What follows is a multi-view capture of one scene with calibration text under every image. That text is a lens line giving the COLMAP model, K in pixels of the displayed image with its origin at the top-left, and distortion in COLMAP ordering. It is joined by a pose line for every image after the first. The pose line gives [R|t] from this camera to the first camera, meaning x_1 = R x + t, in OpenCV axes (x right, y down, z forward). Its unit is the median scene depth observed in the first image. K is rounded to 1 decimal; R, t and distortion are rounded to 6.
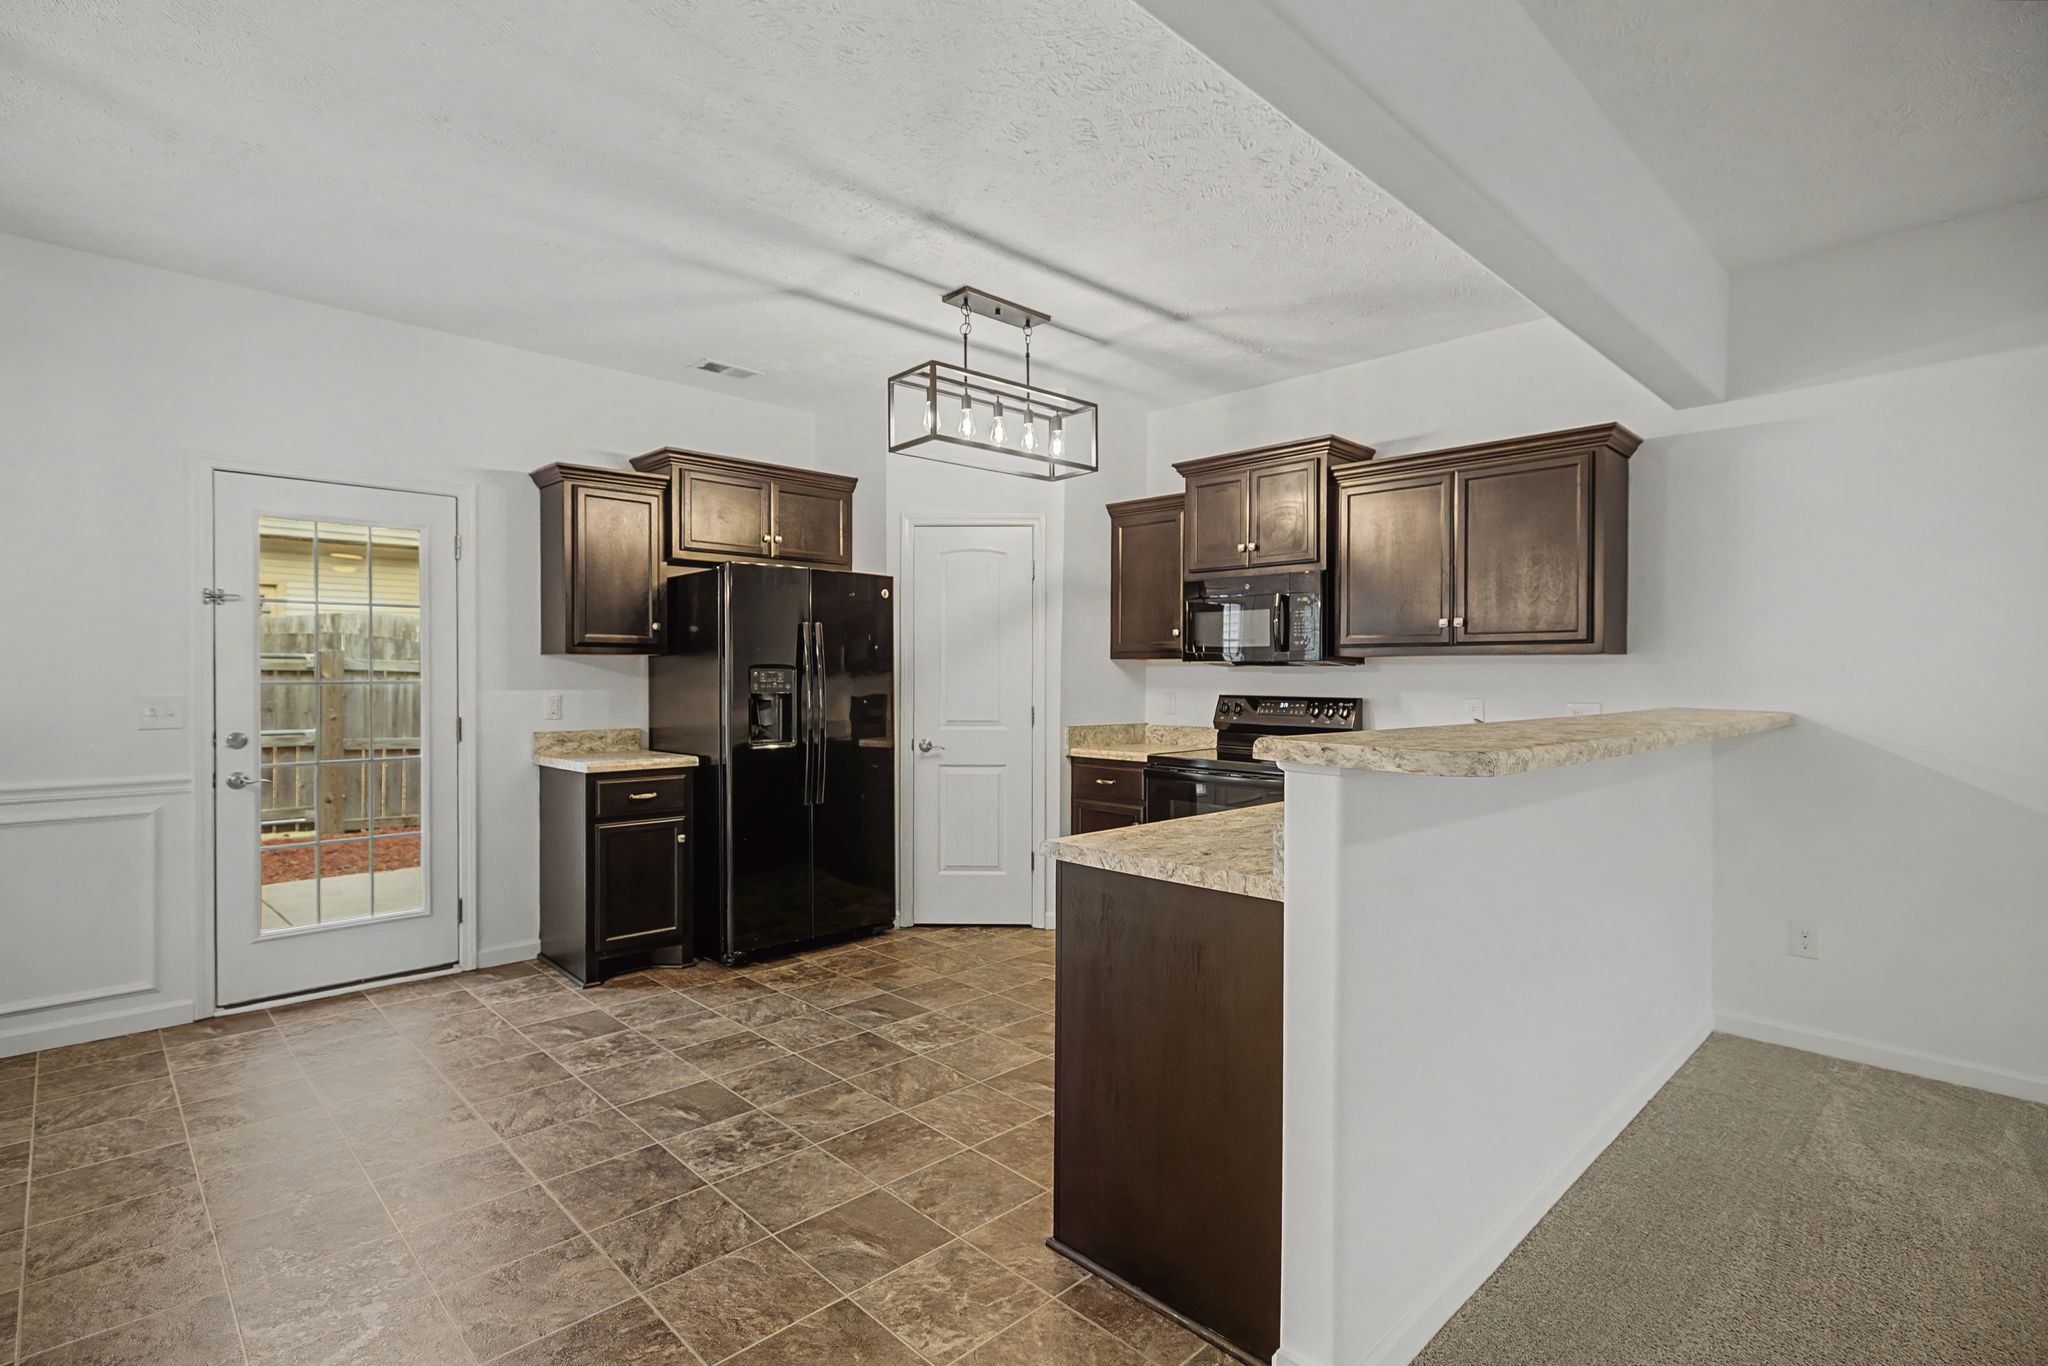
lens RADIAL K [[971.6, 0, 990.8], [0, 971.6, 684.7], [0, 0, 1]] dist [-0.000692, 0.000454]
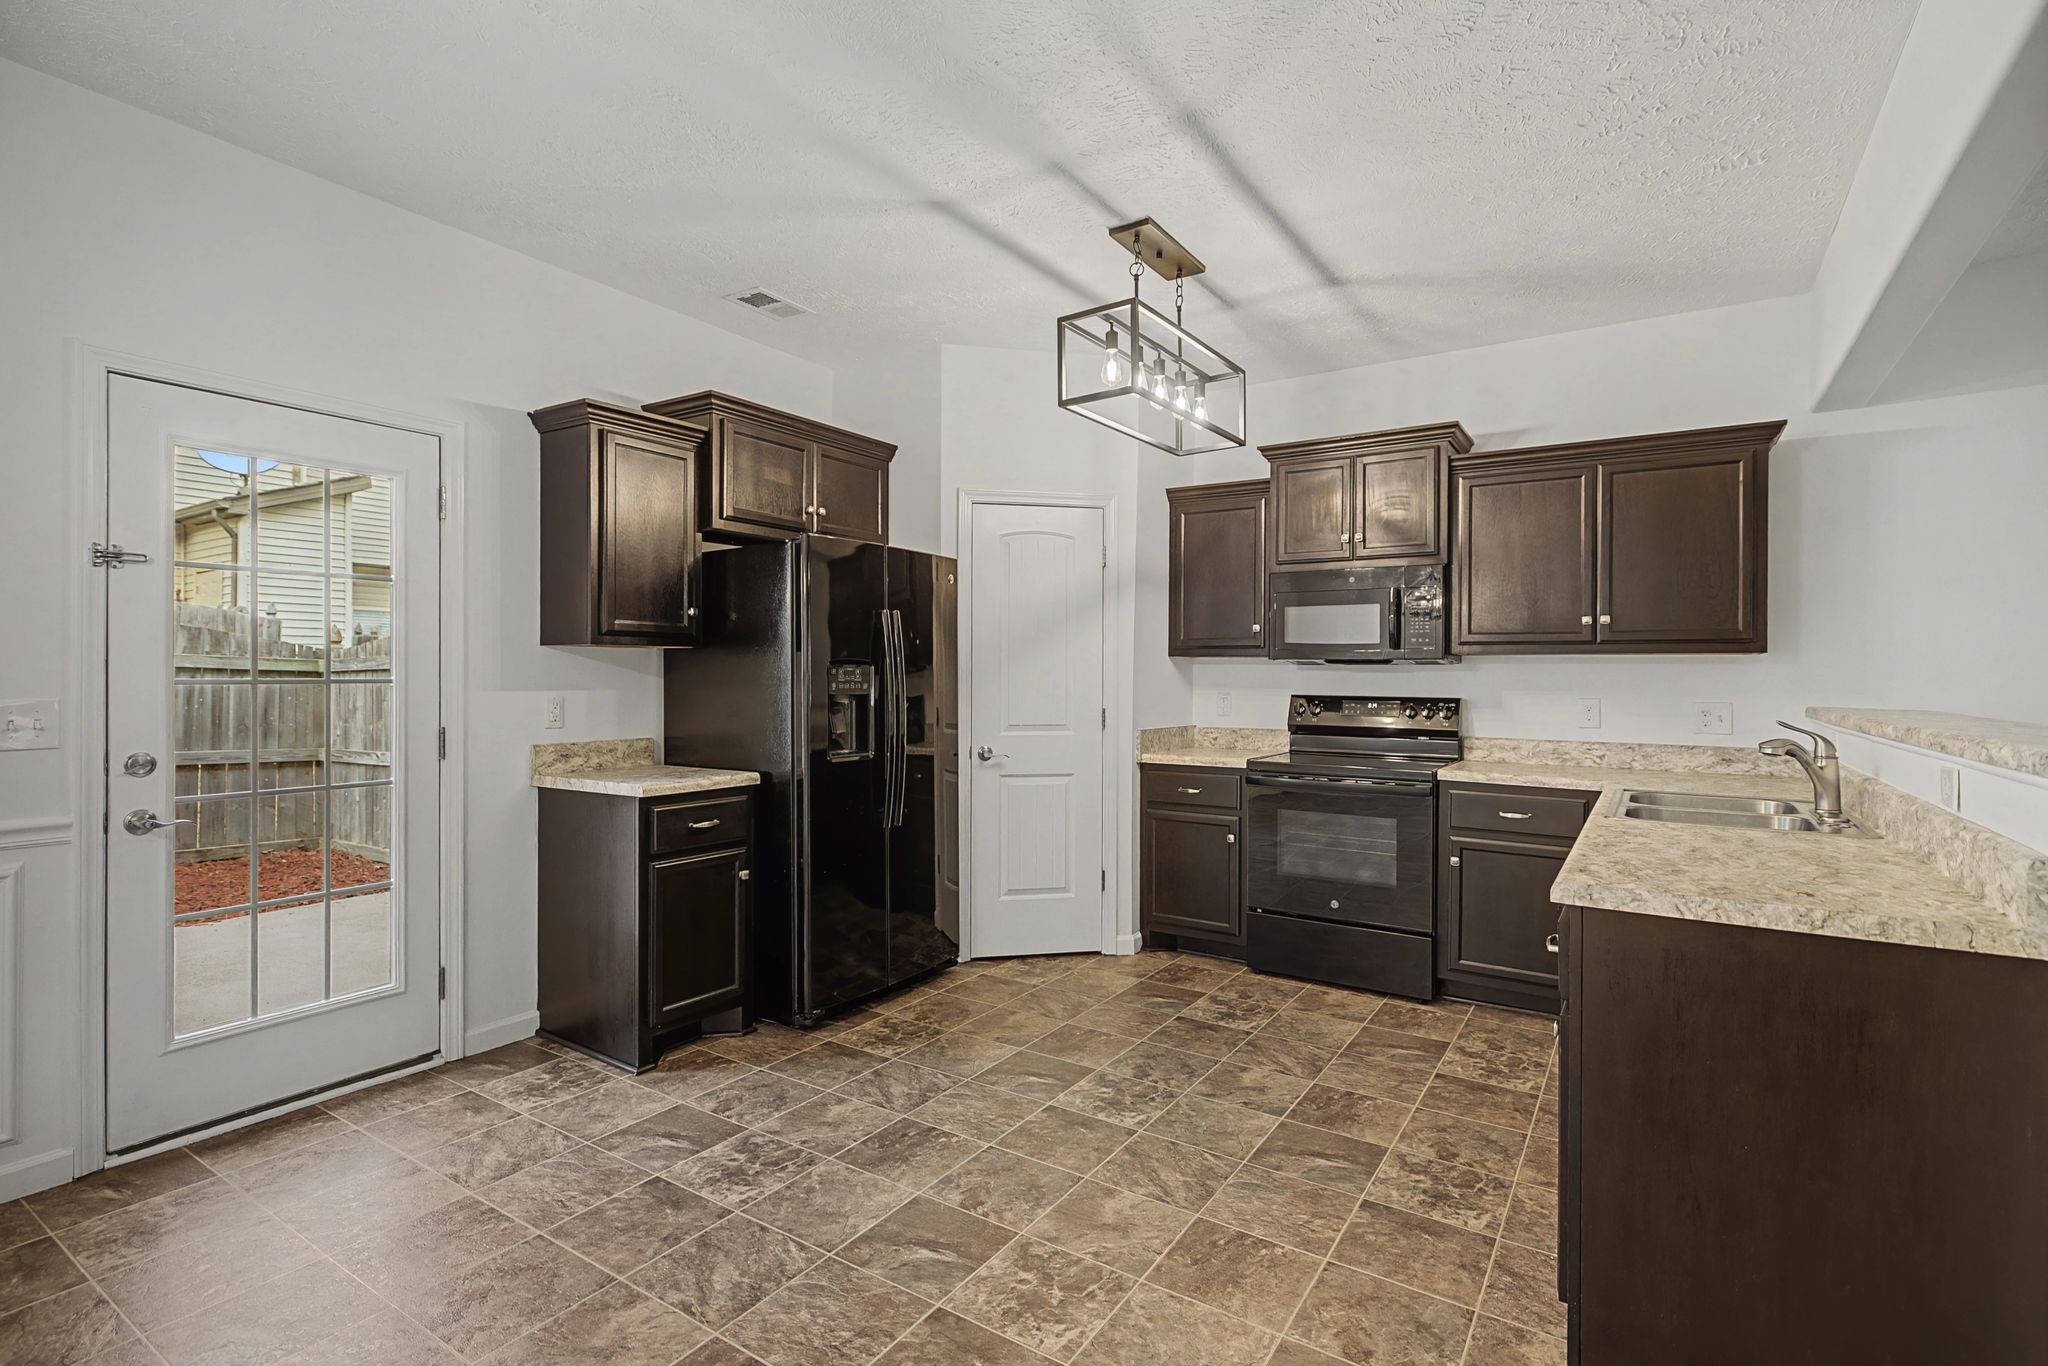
lens RADIAL K [[971.6, 0, 1003.1], [0, 971.6, 677.1], [0, 0, 1]] dist [-0.000692, 0.000454]
pose [[0.976506, 0.001904, 0.215483, -0.279051], [-0.000428, 0.999976, -0.006899, -0.000230], [-0.215491, 0.006645, 0.976483, 0.163226]]
